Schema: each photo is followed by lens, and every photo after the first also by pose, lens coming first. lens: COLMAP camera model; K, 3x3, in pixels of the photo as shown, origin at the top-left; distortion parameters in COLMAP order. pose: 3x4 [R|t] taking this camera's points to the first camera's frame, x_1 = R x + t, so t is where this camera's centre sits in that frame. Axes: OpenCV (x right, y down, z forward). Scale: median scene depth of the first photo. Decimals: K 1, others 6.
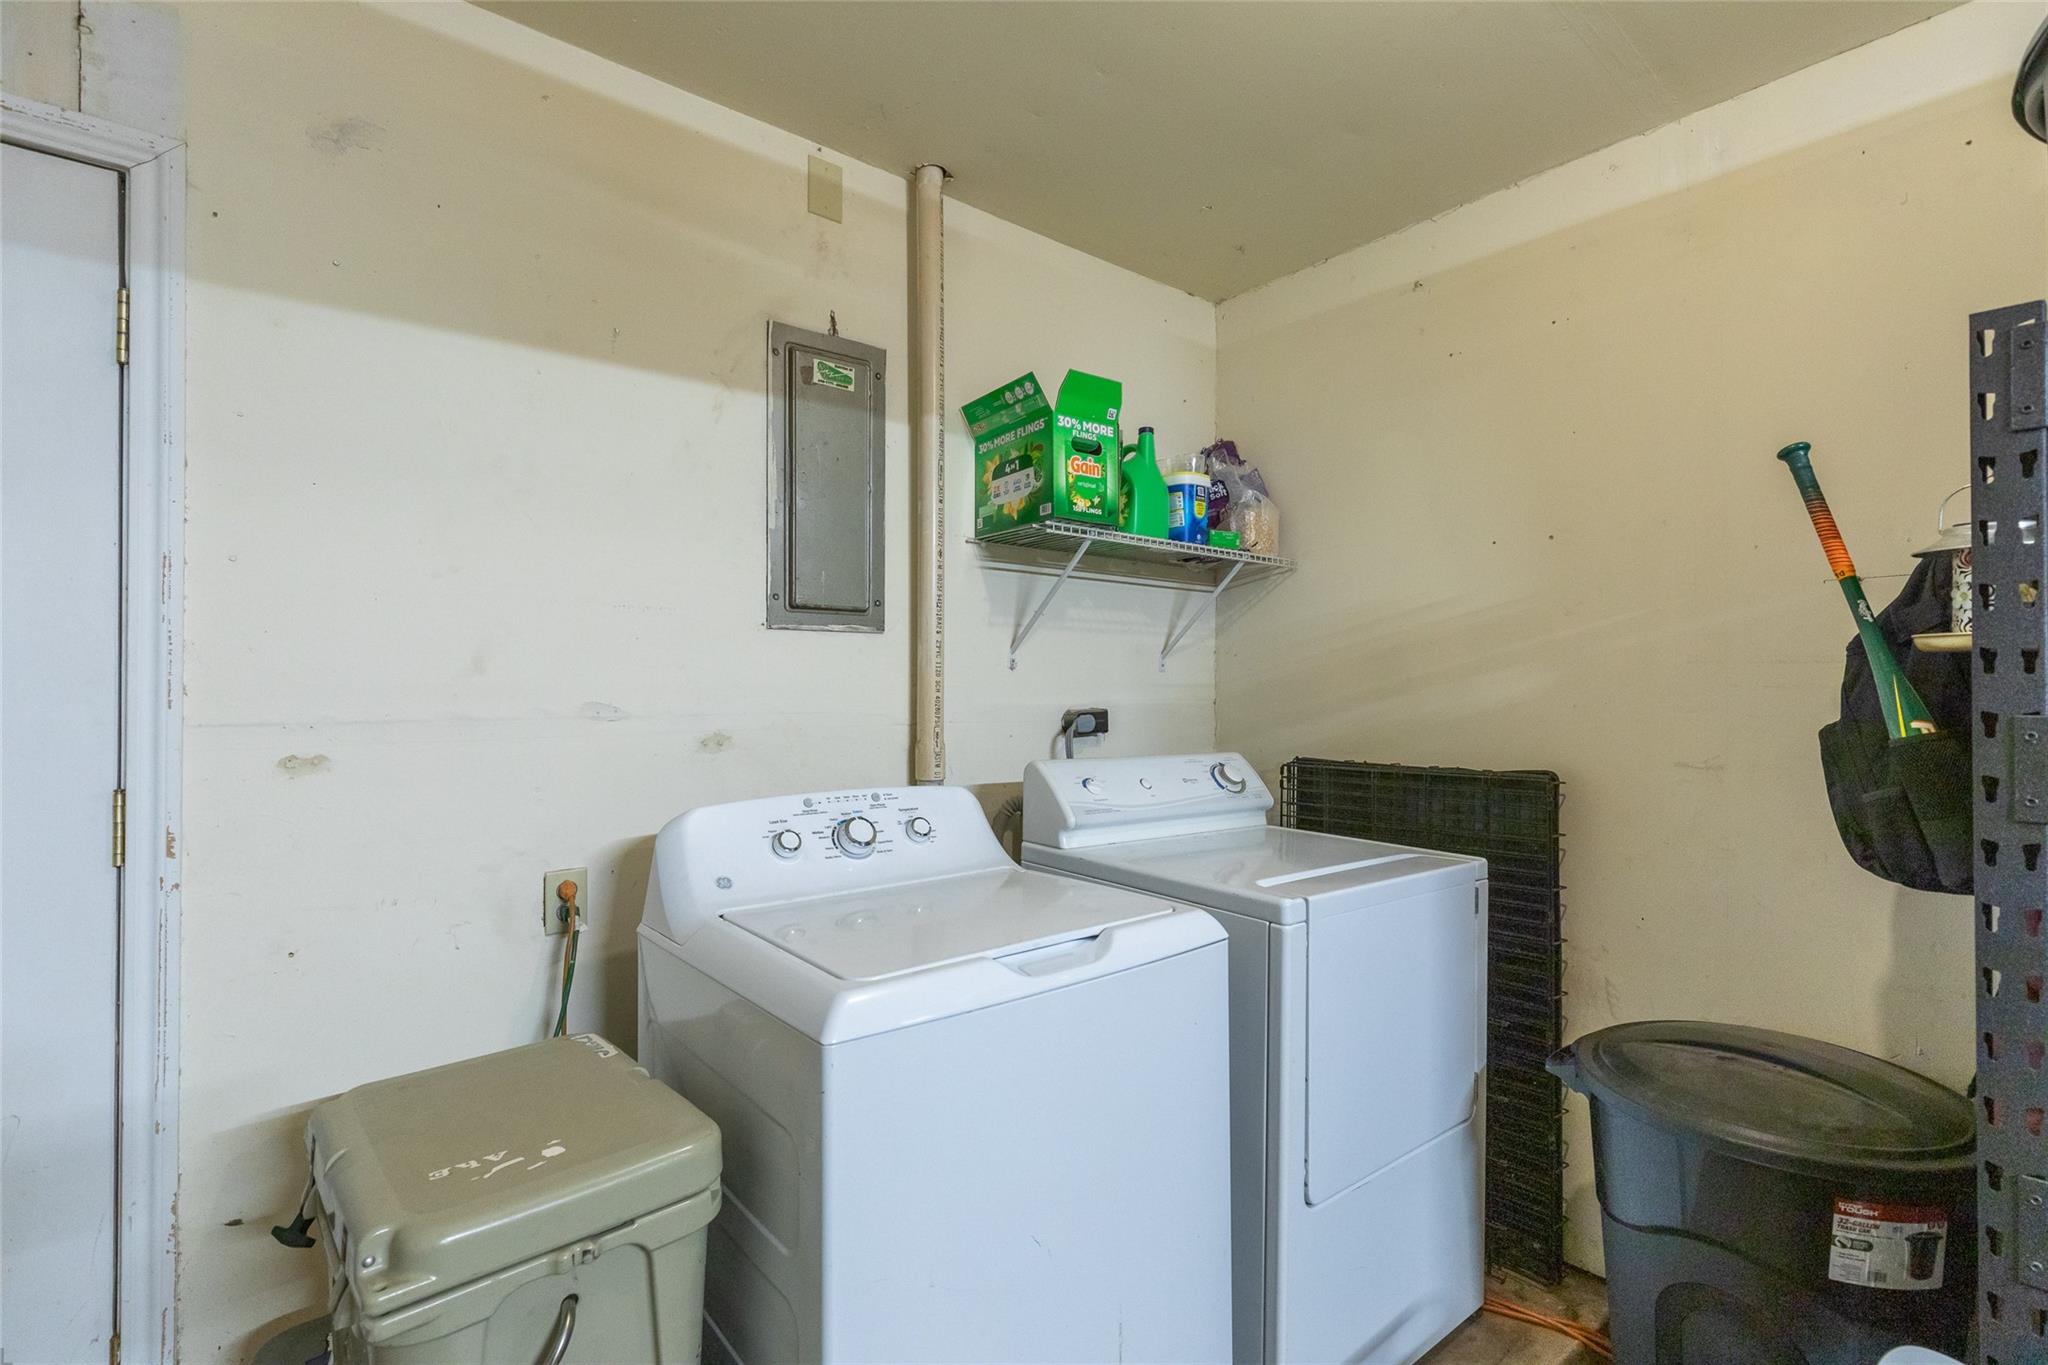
lens RADIAL K [[933.4, 0, 1023.8], [0, 933.4, 677.7], [0, 0, 1]] dist [0.011667, -0.003189]
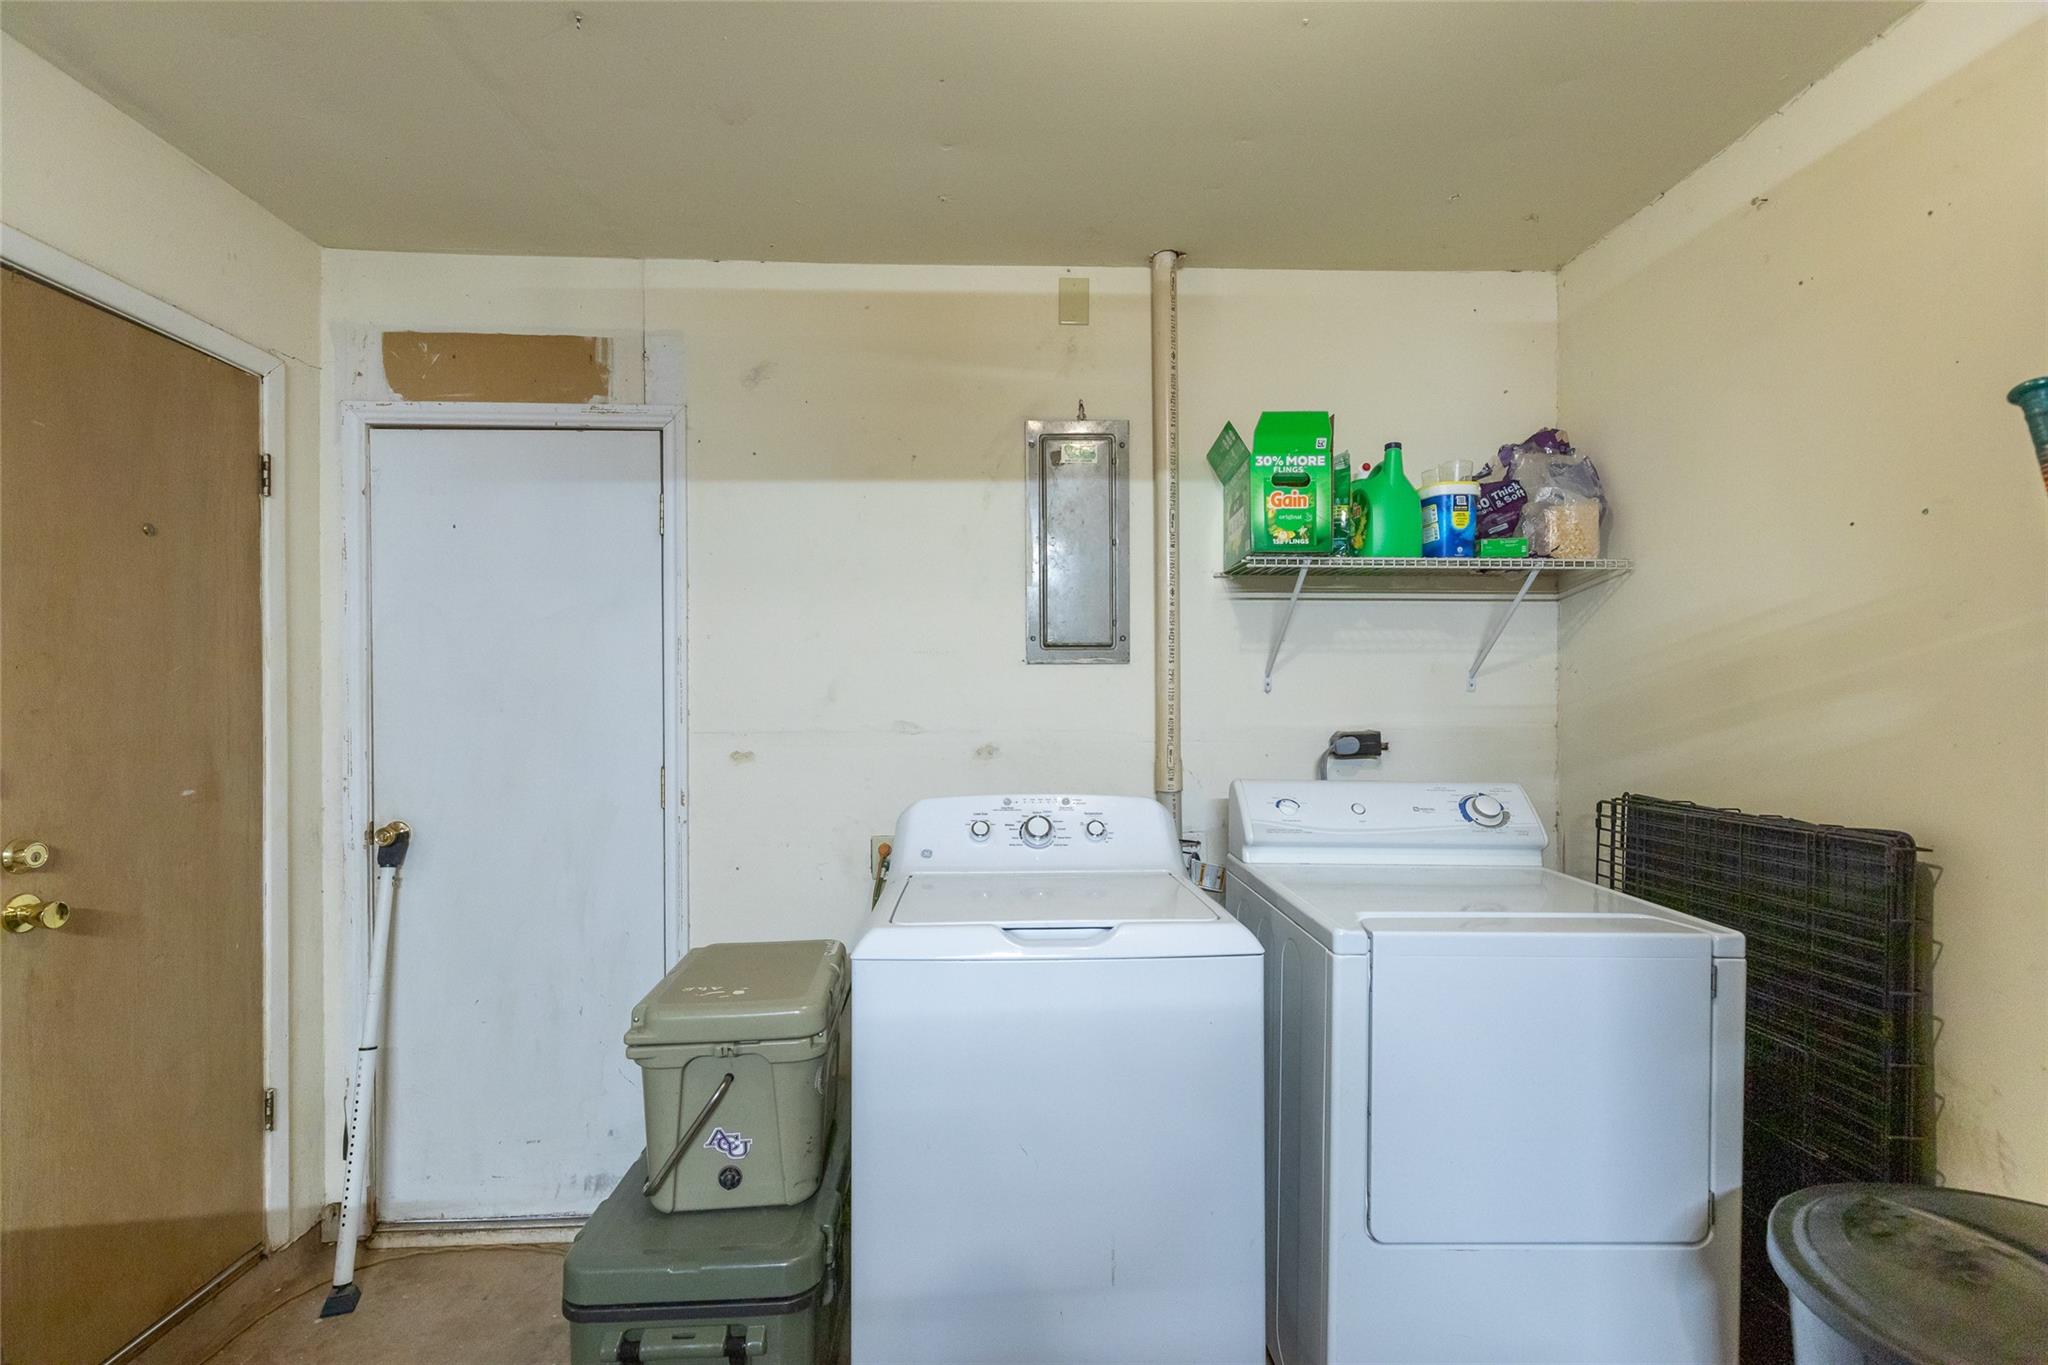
lens RADIAL K [[933.4, 0, 1023.4], [0, 933.4, 689.3], [0, 0, 1]] dist [0.011667, -0.003189]
pose [[0.788699, -0.004858, -0.614760, 0.473489], [0.009255, 0.999949, 0.003972, -0.021800], [0.614709, -0.008822, 0.788704, -0.005029]]
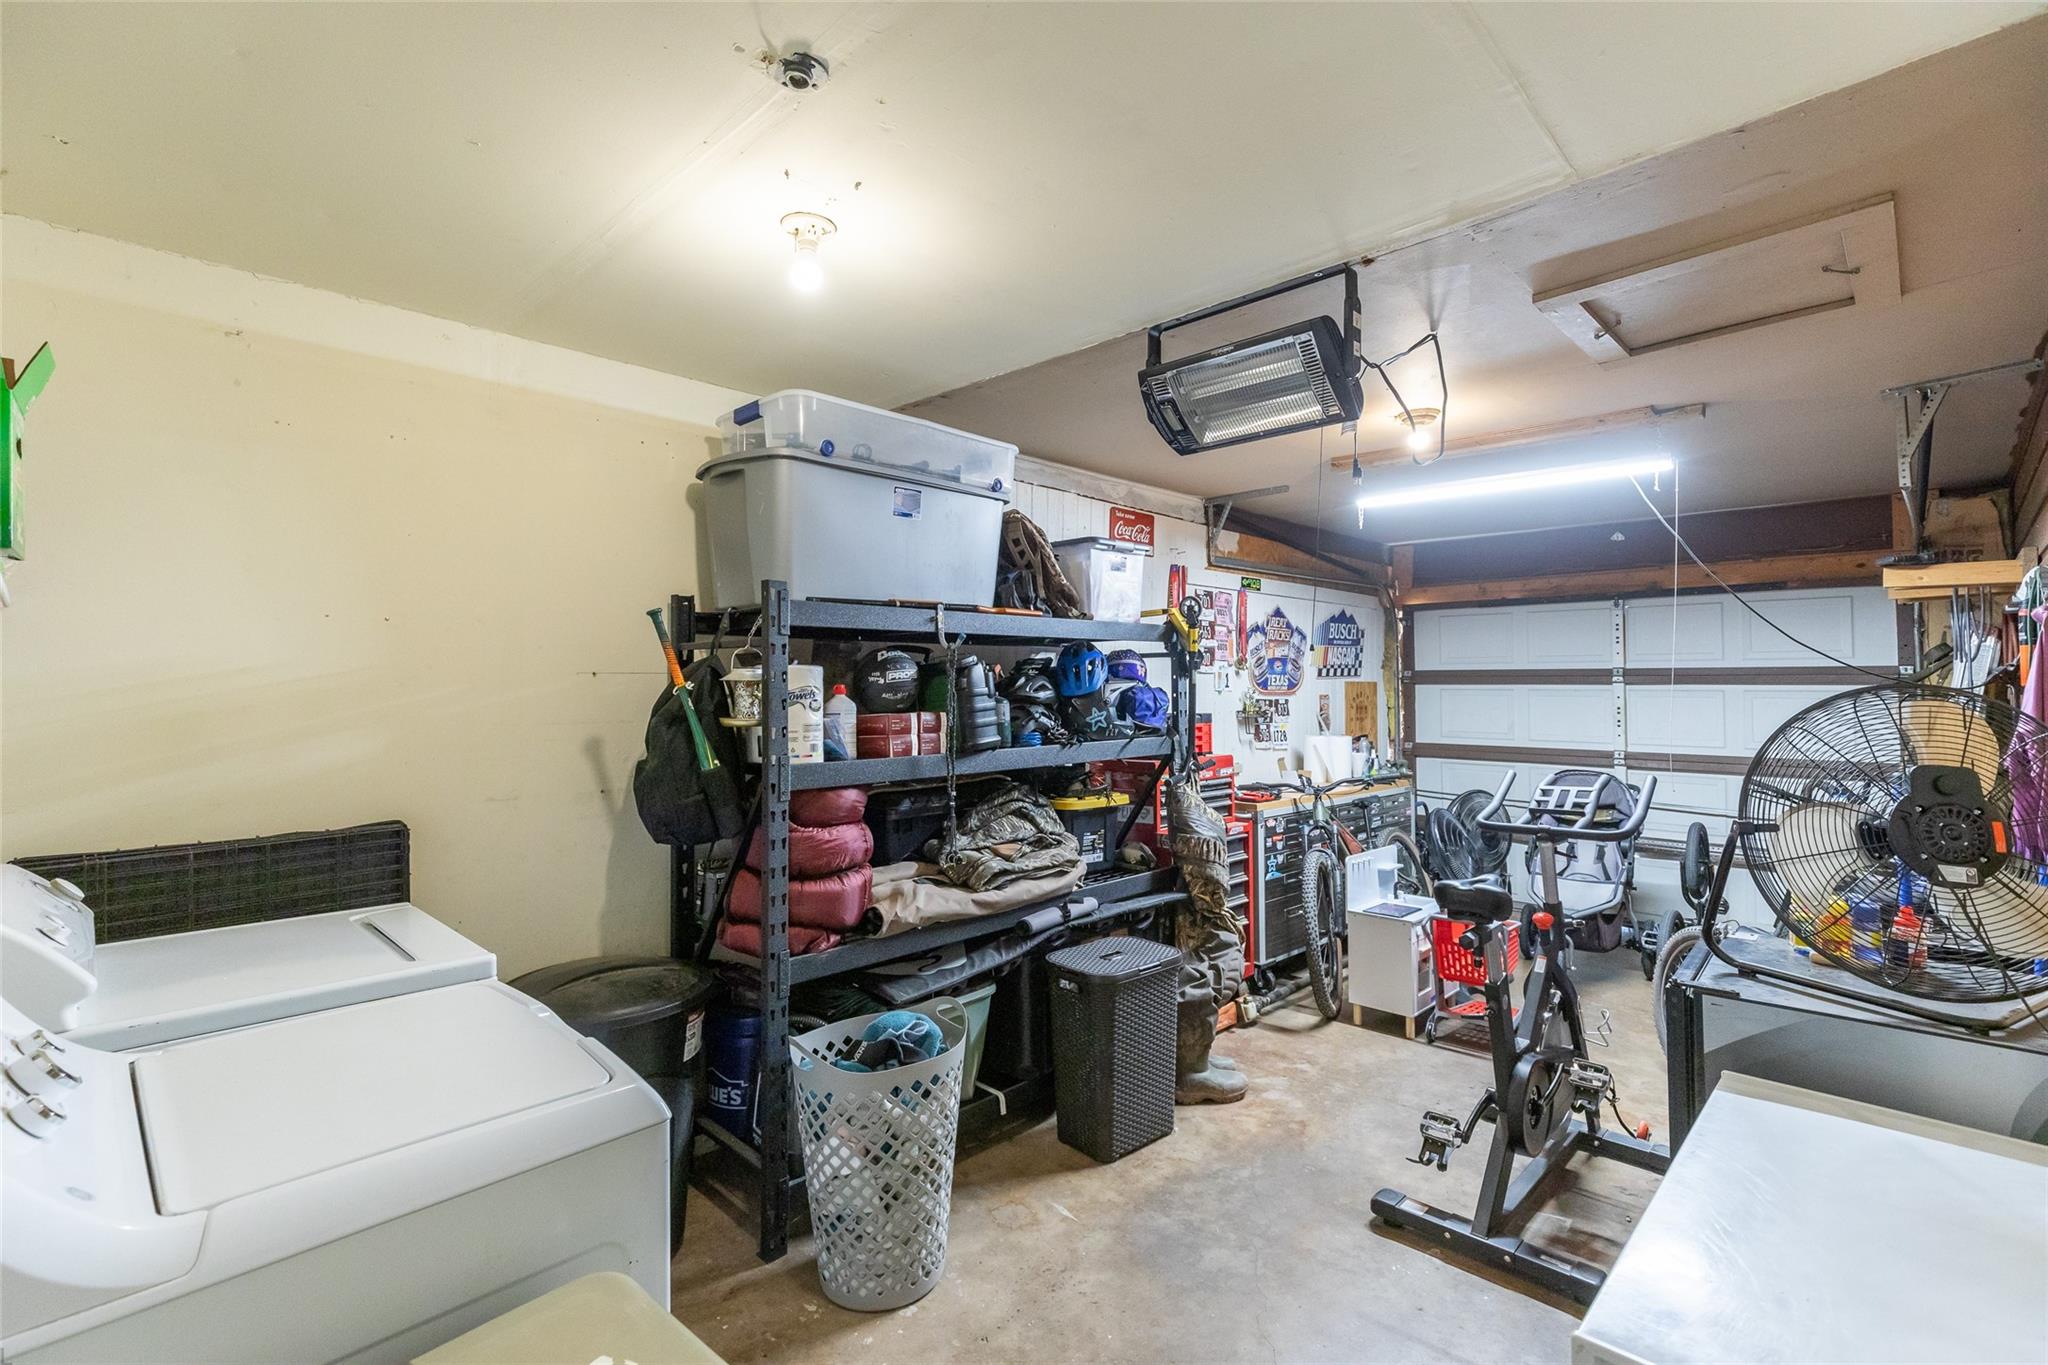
lens RADIAL K [[933.4, 0, 1025.0], [0, 933.4, 680.1], [0, 0, 1]] dist [0.011667, -0.003189]
pose [[-0.100463, 0.000089, 0.994941, -0.668819], [-0.006029, 0.999982, -0.000699, -0.077585], [-0.994923, -0.006068, -0.100460, 0.323271]]
